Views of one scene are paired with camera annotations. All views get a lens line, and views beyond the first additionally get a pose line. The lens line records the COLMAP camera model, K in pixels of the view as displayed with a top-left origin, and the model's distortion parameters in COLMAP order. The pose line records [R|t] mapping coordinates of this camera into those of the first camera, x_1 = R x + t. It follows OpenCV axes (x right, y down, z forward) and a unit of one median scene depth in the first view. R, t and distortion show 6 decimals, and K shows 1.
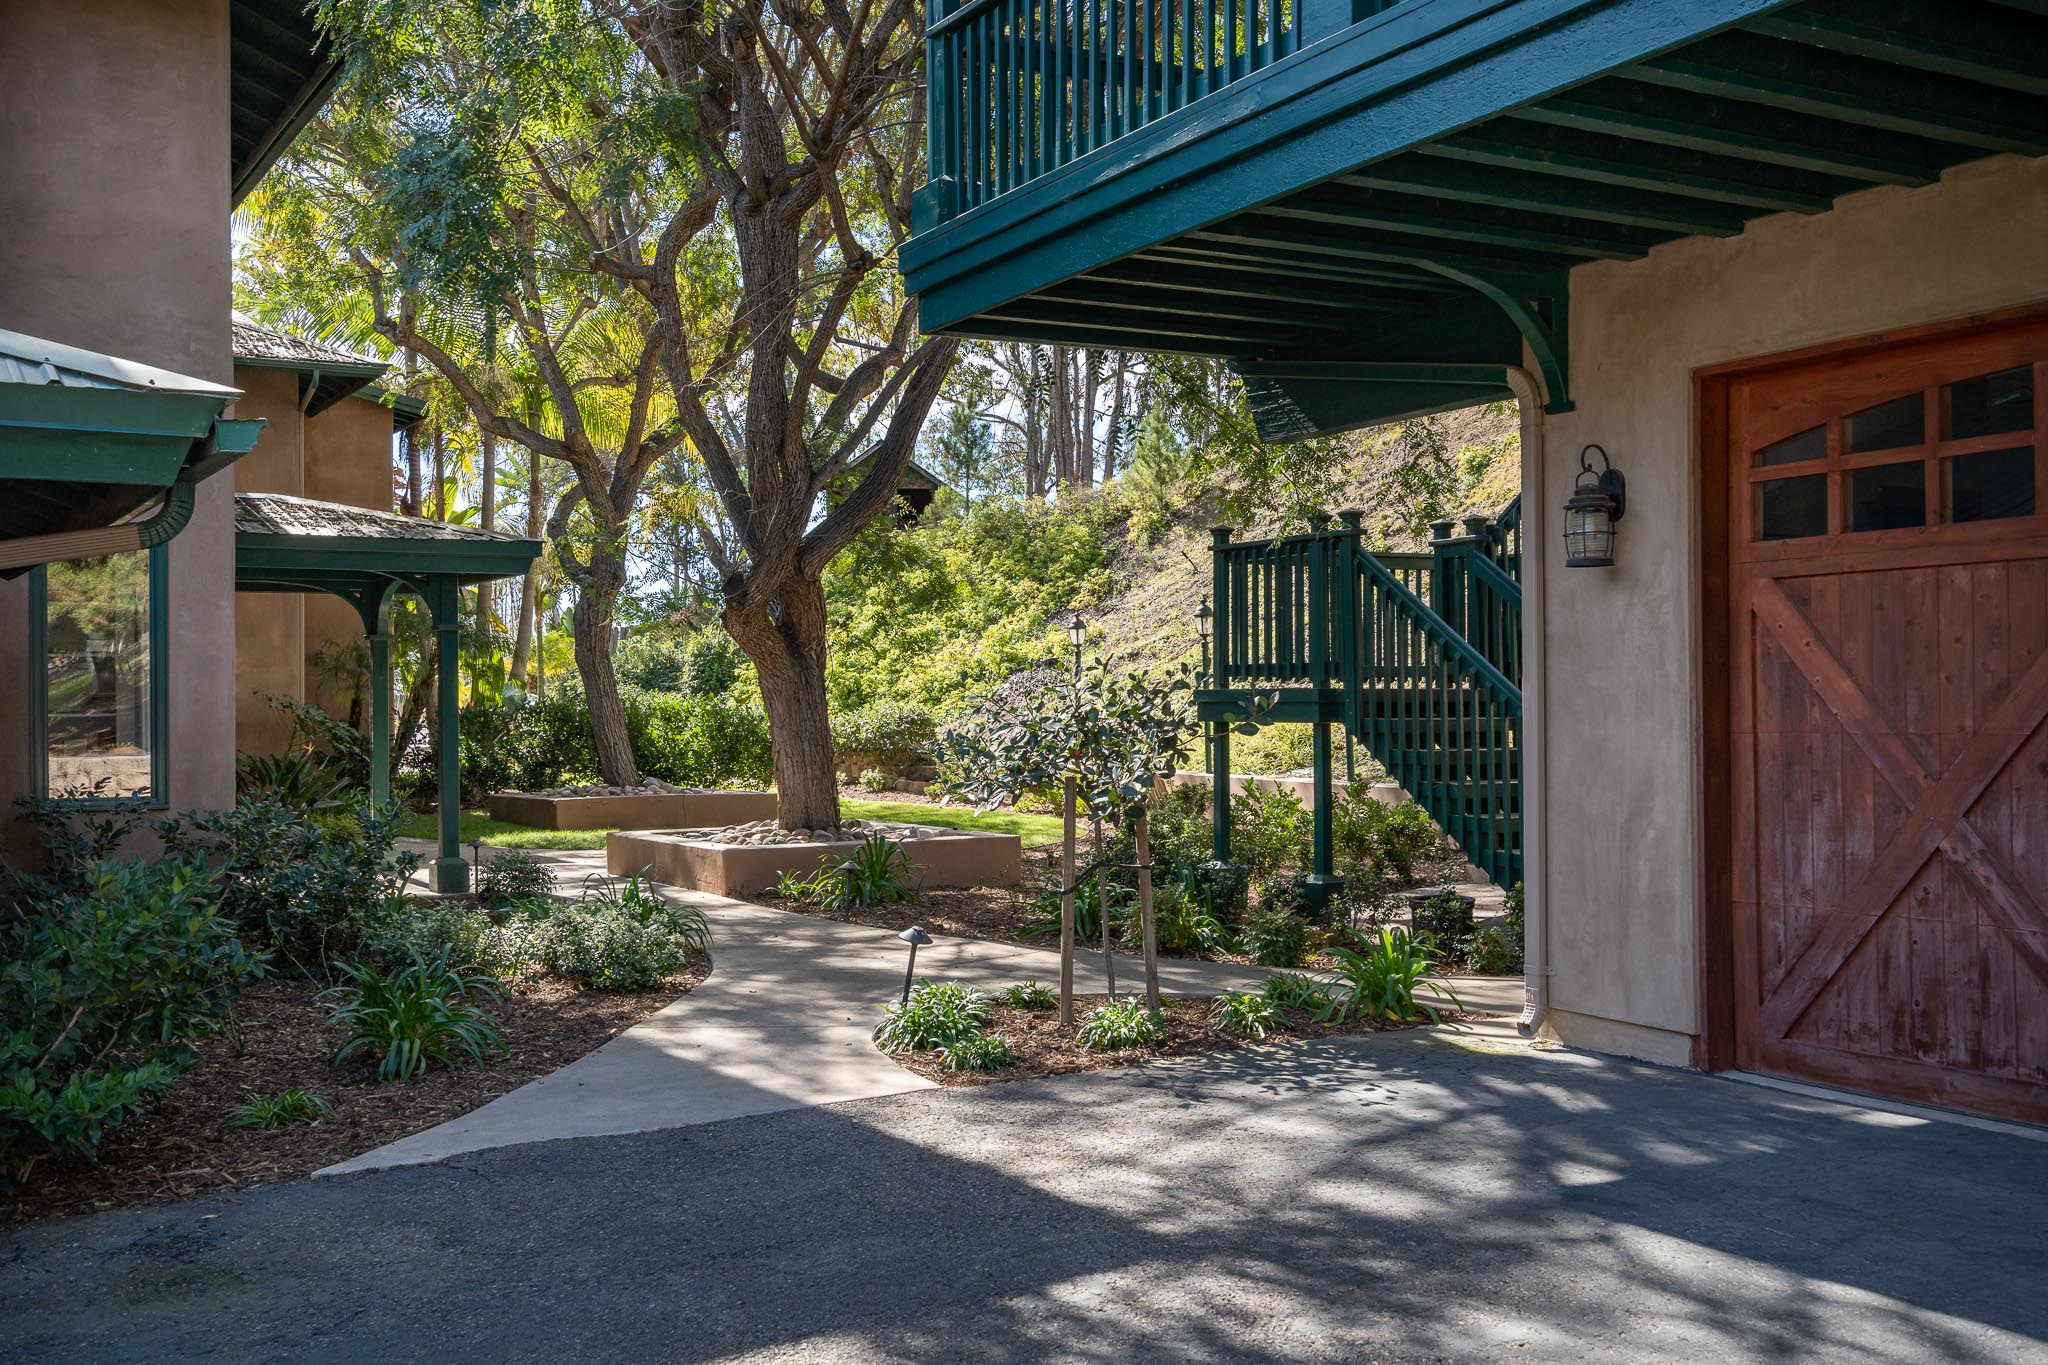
lens RADIAL K [[2048.7, 0, 1027.3], [0, 2048.7, 689.9], [0, 0, 1]] dist [0.000942, 0.000000]
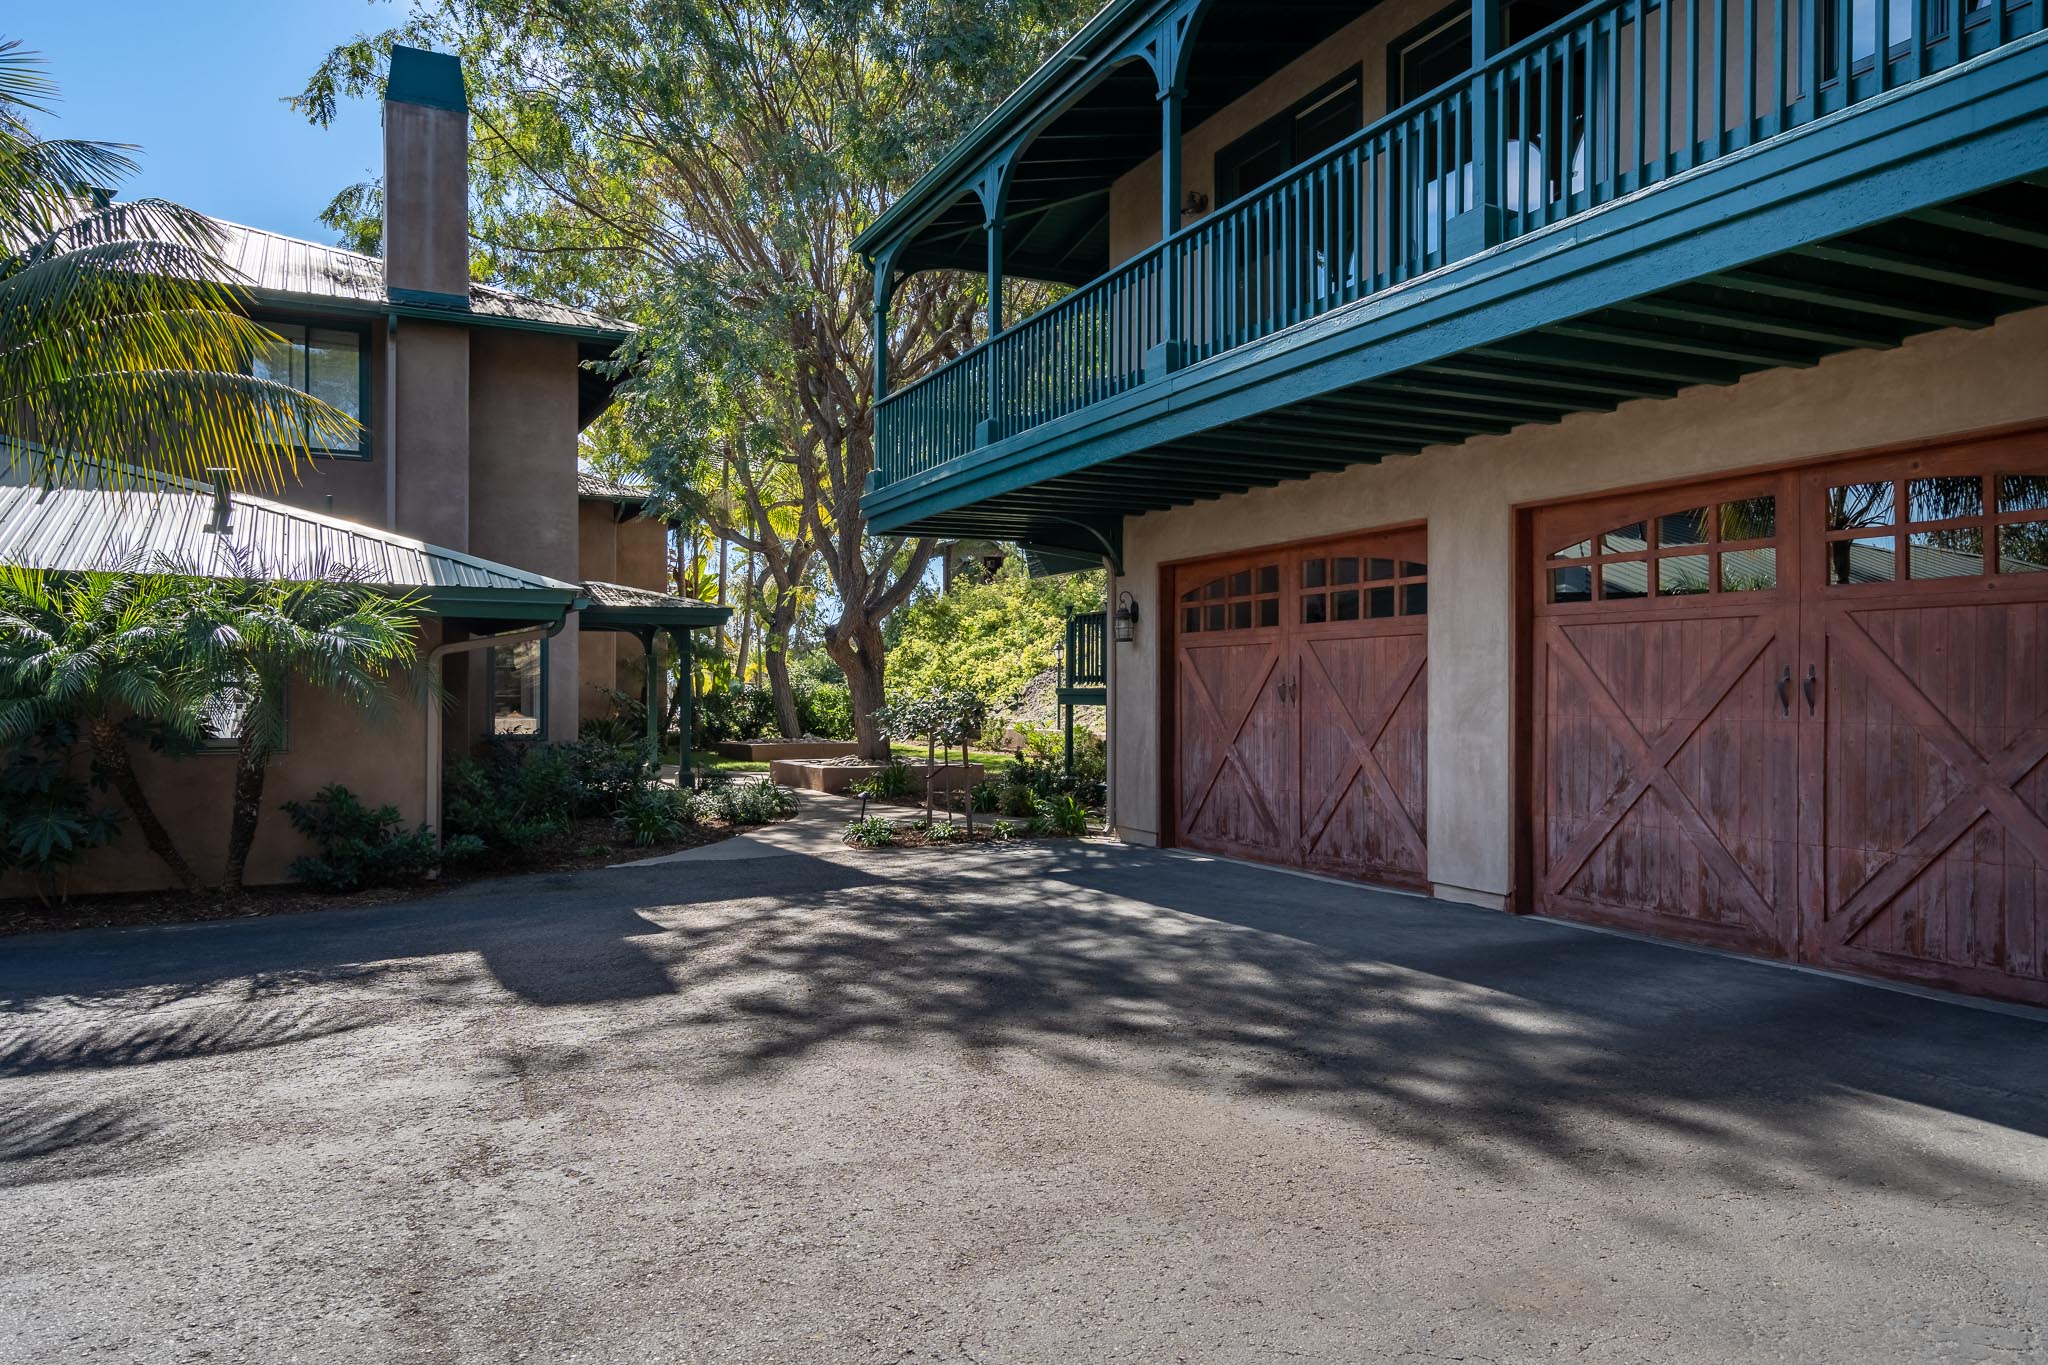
lens RADIAL K [[1435.6, 0, 1019.3], [0, 1435.6, 683.2], [0, 0, 1]] dist [-0.000823, 0.000123]
pose [[0.997569, 0.008896, -0.069119, 0.120143], [-0.008813, 0.999960, 0.001507, -0.005572], [0.069129, -0.000894, 0.997607, -0.316336]]
